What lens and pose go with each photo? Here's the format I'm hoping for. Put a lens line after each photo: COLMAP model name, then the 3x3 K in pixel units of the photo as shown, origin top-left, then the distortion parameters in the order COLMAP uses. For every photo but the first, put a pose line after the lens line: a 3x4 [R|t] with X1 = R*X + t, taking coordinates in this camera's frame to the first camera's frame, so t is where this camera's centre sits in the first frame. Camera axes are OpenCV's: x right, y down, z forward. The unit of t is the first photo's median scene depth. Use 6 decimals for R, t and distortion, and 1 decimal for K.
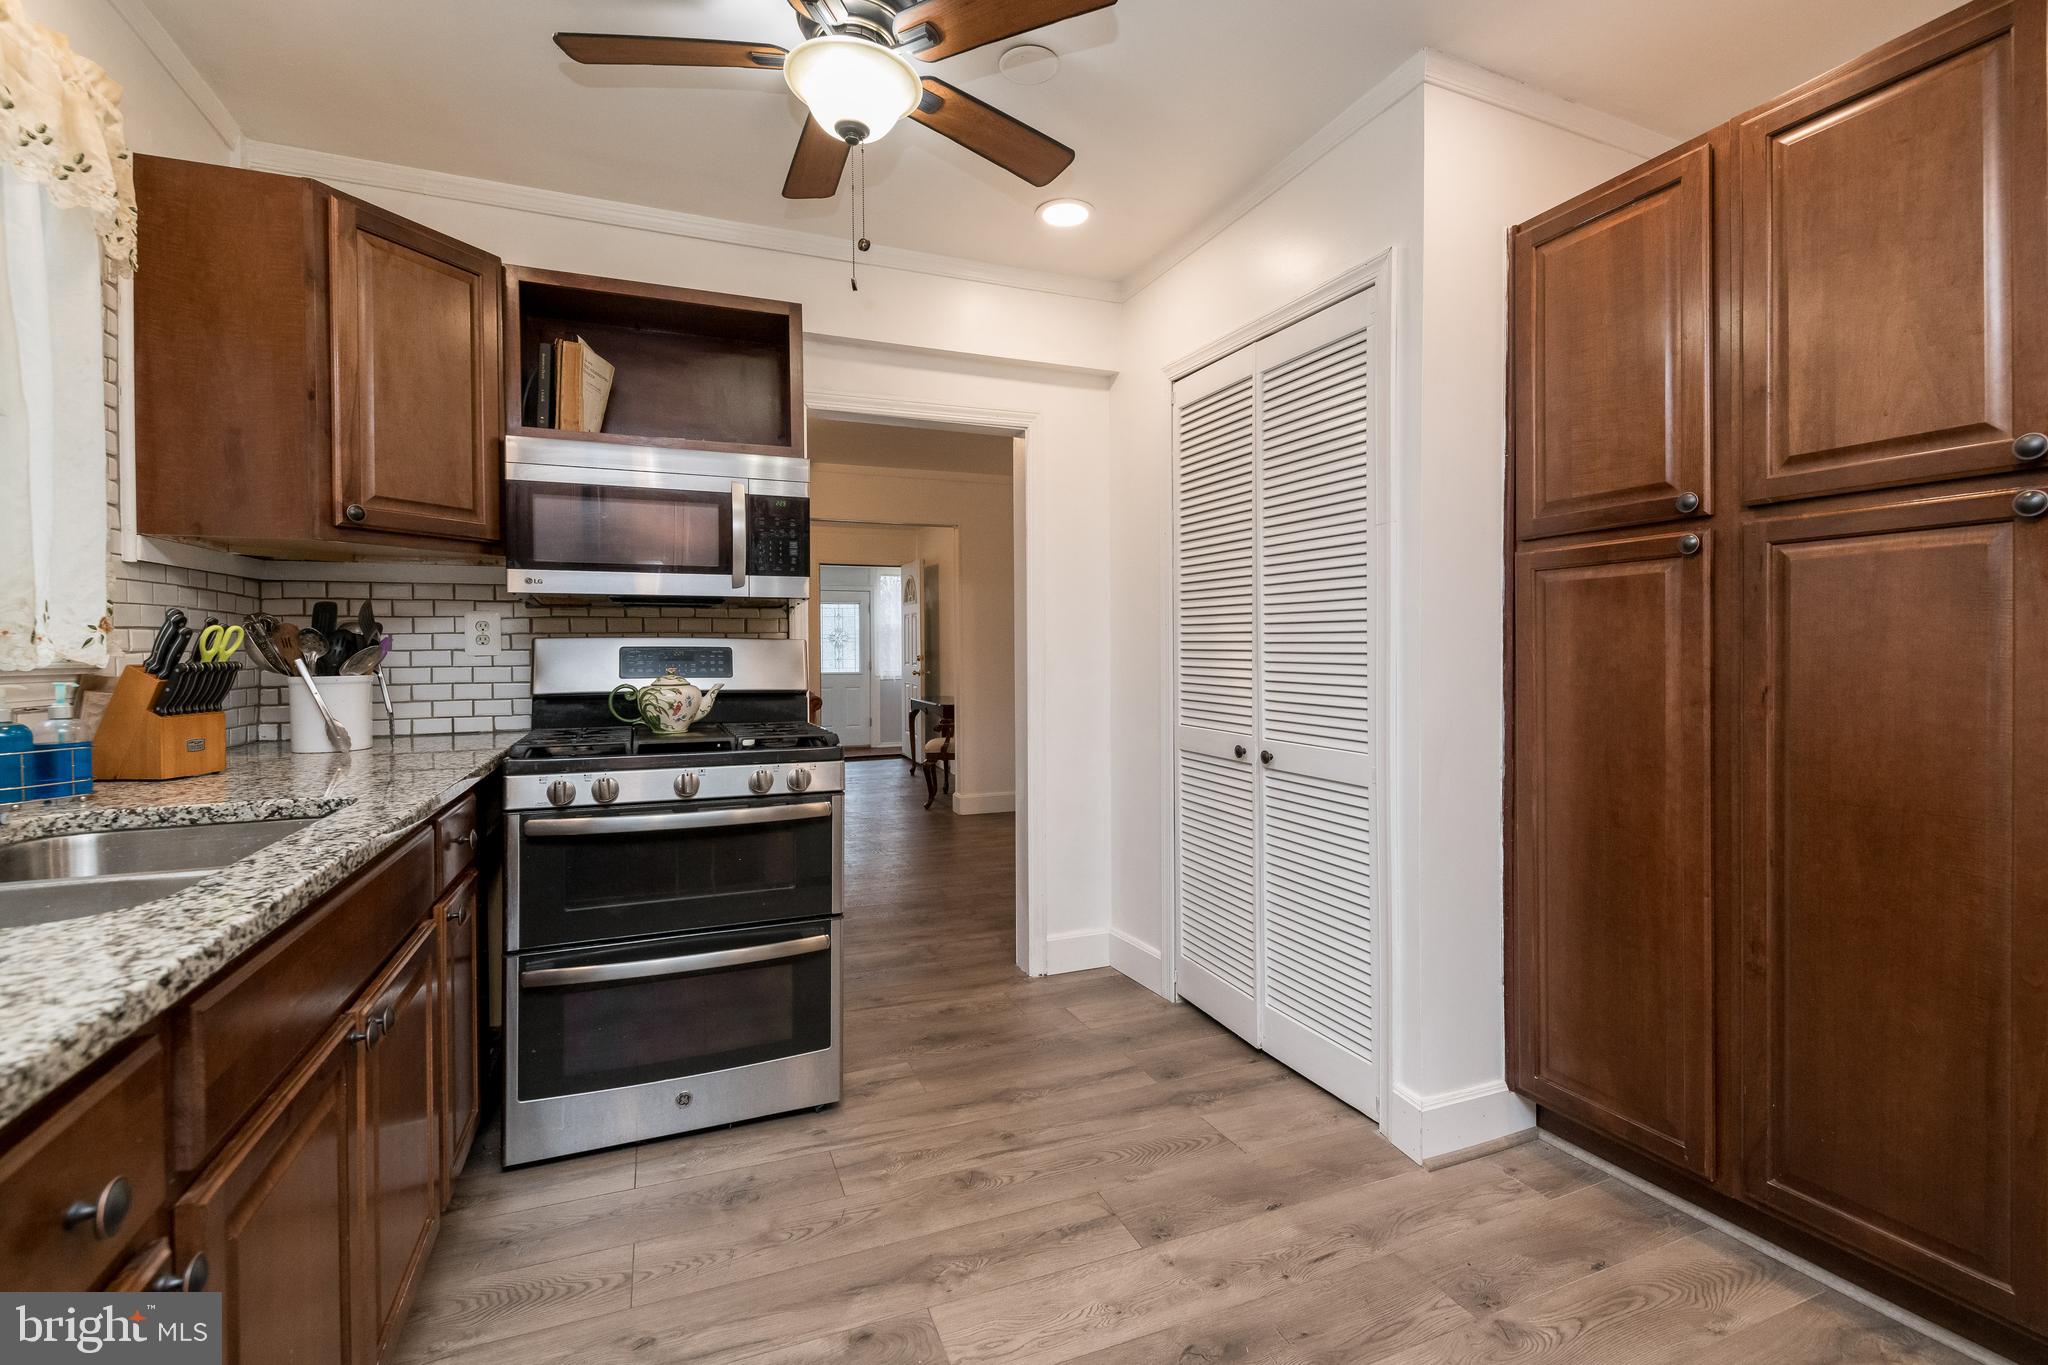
lens RADIAL K [[888.1, 0, 1034.3], [0, 888.1, 661.6], [0, 0, 1]] dist [0.013134, -0.006399]
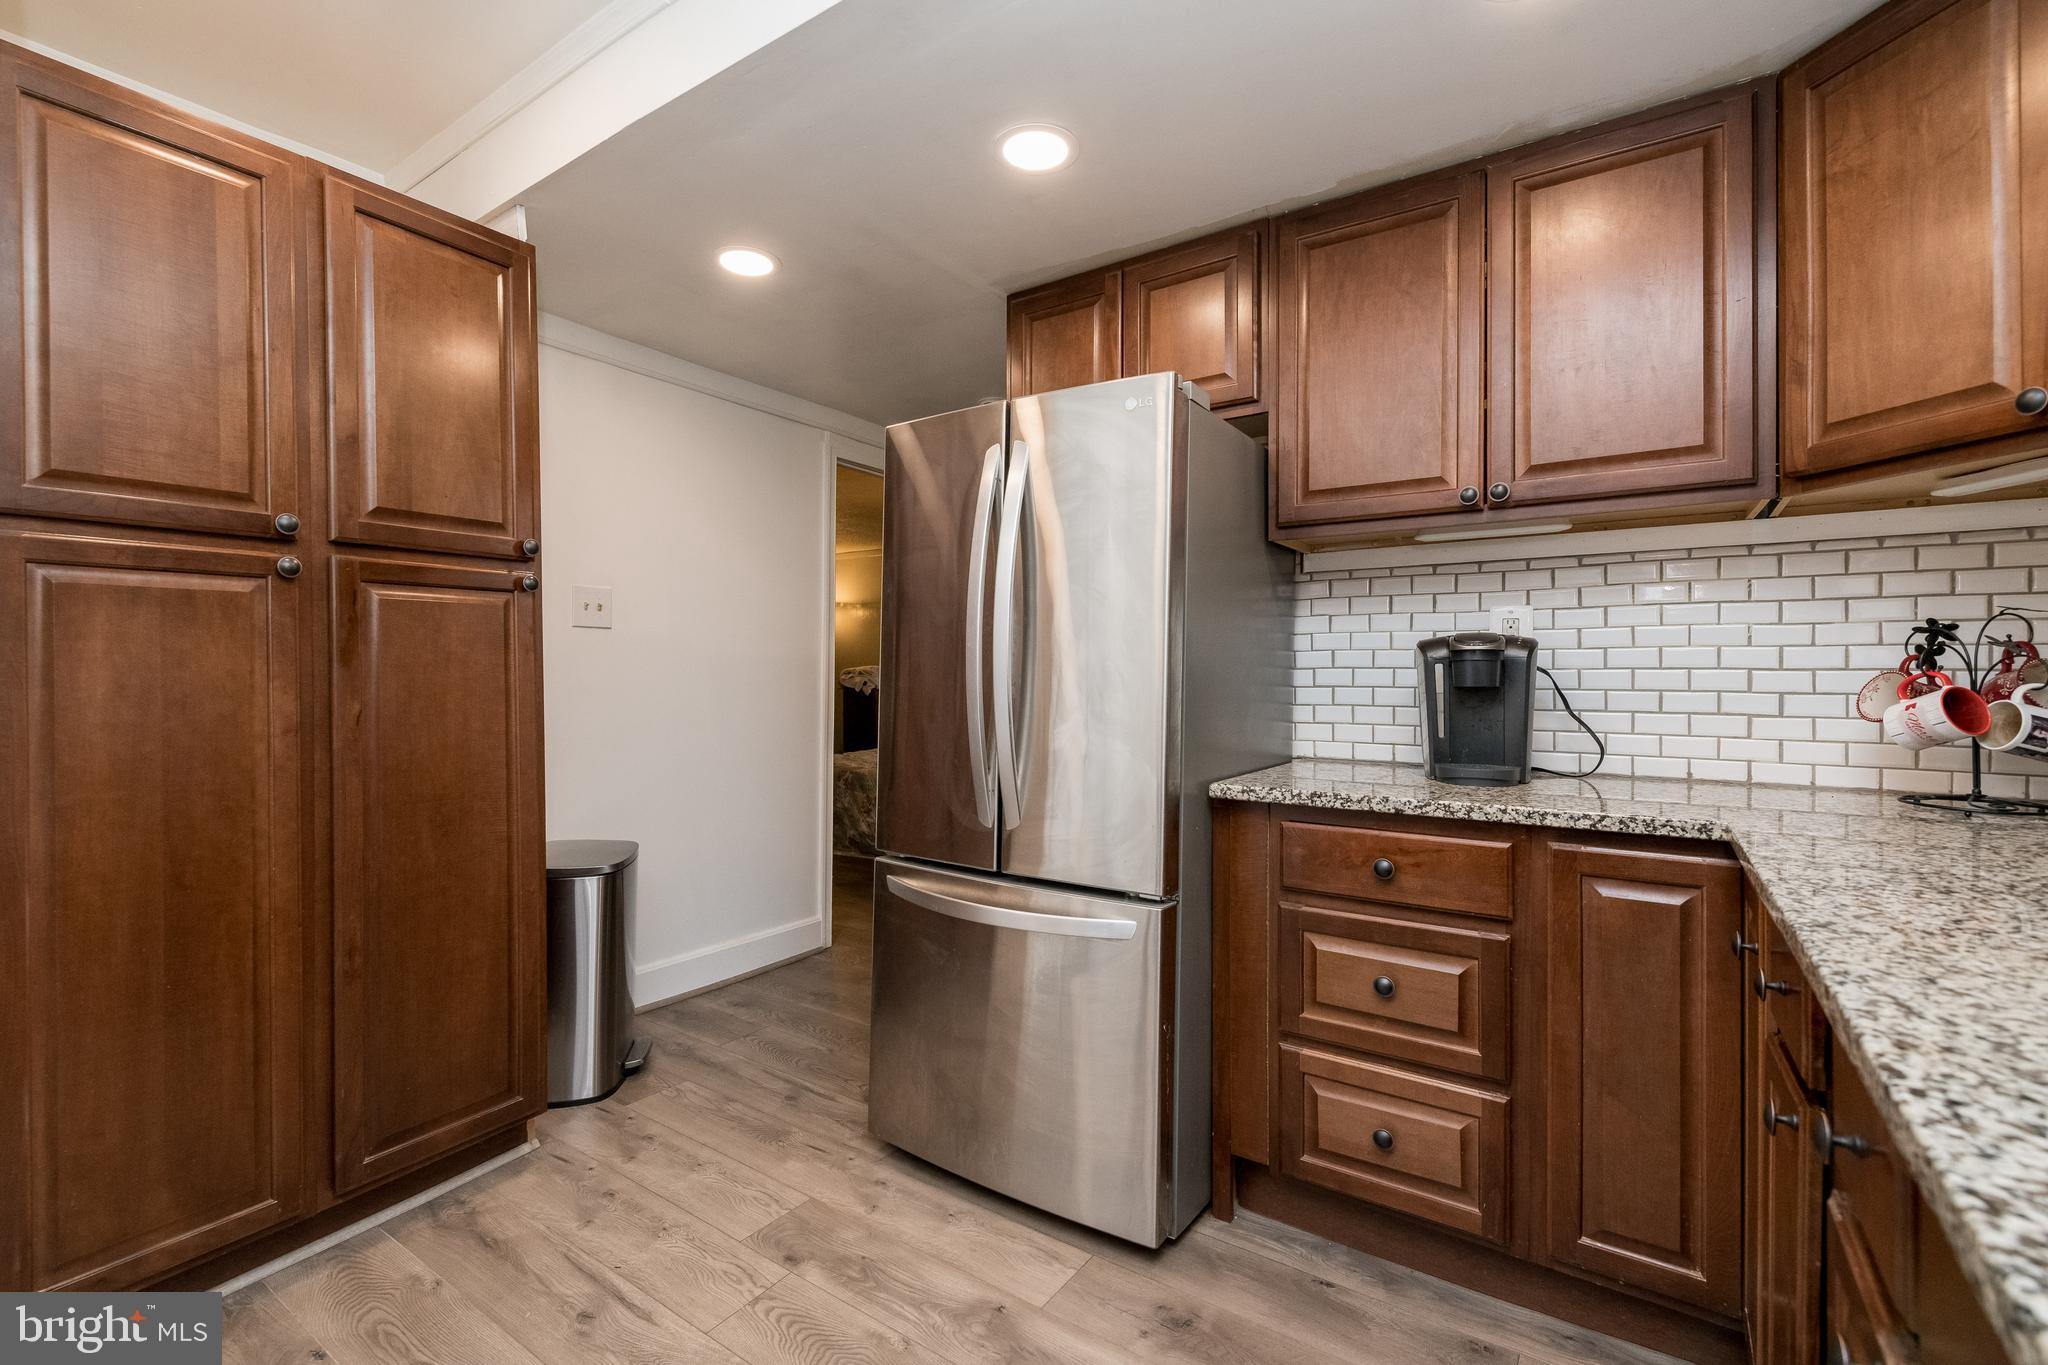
lens RADIAL K [[888.1, 0, 992.2], [0, 888.1, 674.6], [0, 0, 1]] dist [0.013134, -0.006399]
pose [[-0.534119, 0.005177, 0.845393, -0.433278], [0.011289, 0.999936, 0.001010, -0.007134], [-0.845334, 0.010083, -0.534143, 0.773983]]
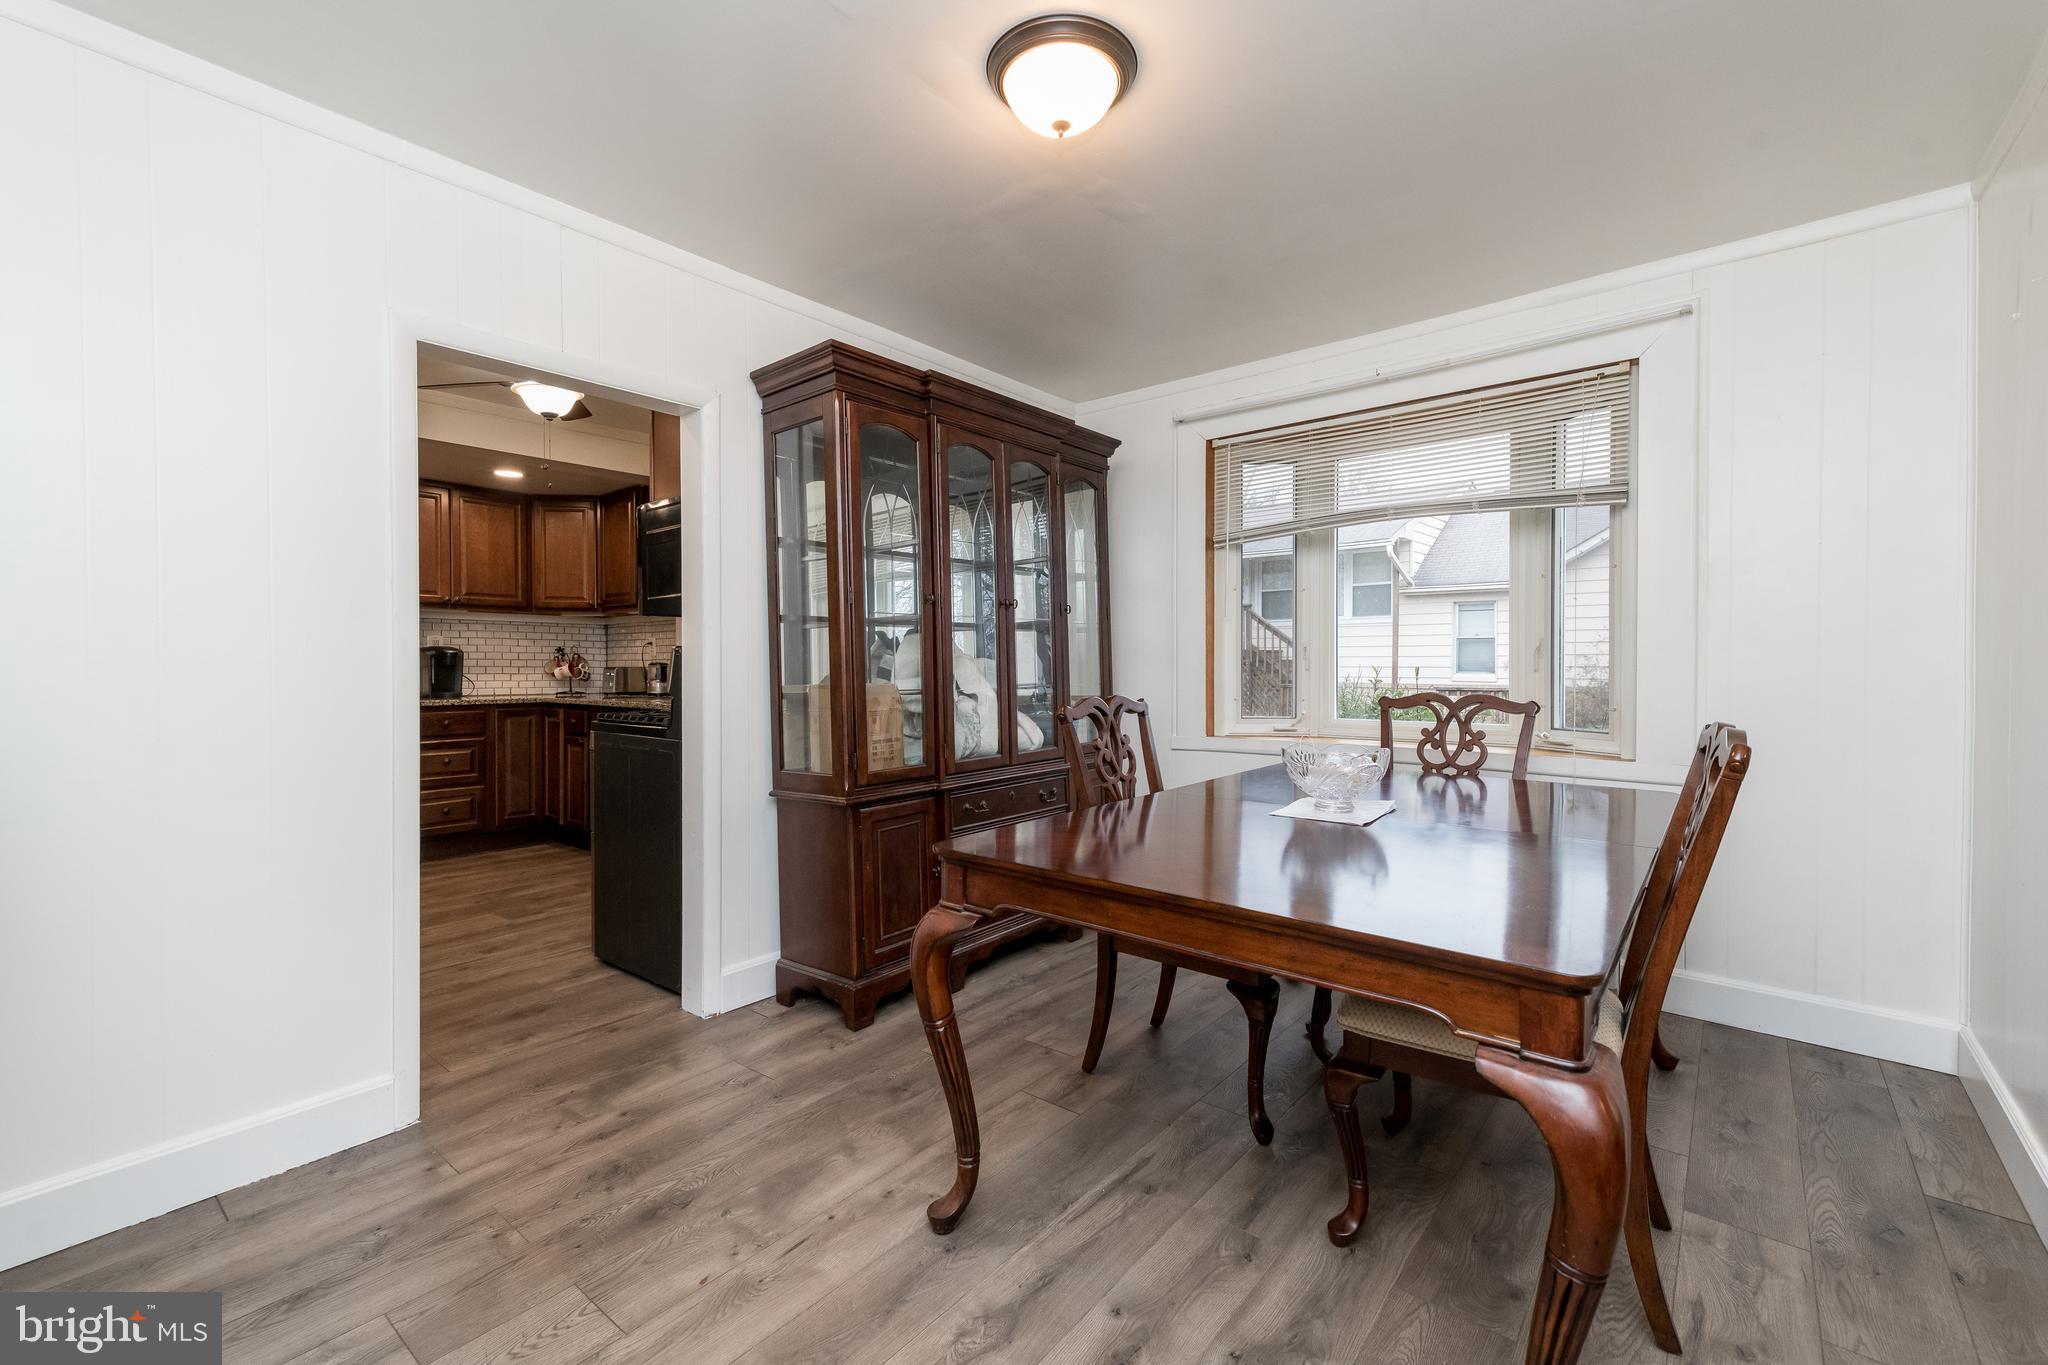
lens RADIAL K [[888.1, 0, 1033.8], [0, 888.1, 673.7], [0, 0, 1]] dist [0.013134, -0.006399]
pose [[-0.881584, 0.010523, -0.471910, -0.196659], [0.000793, 0.999783, 0.020812, -0.017062], [0.472026, 0.017973, -0.881401, 3.151981]]
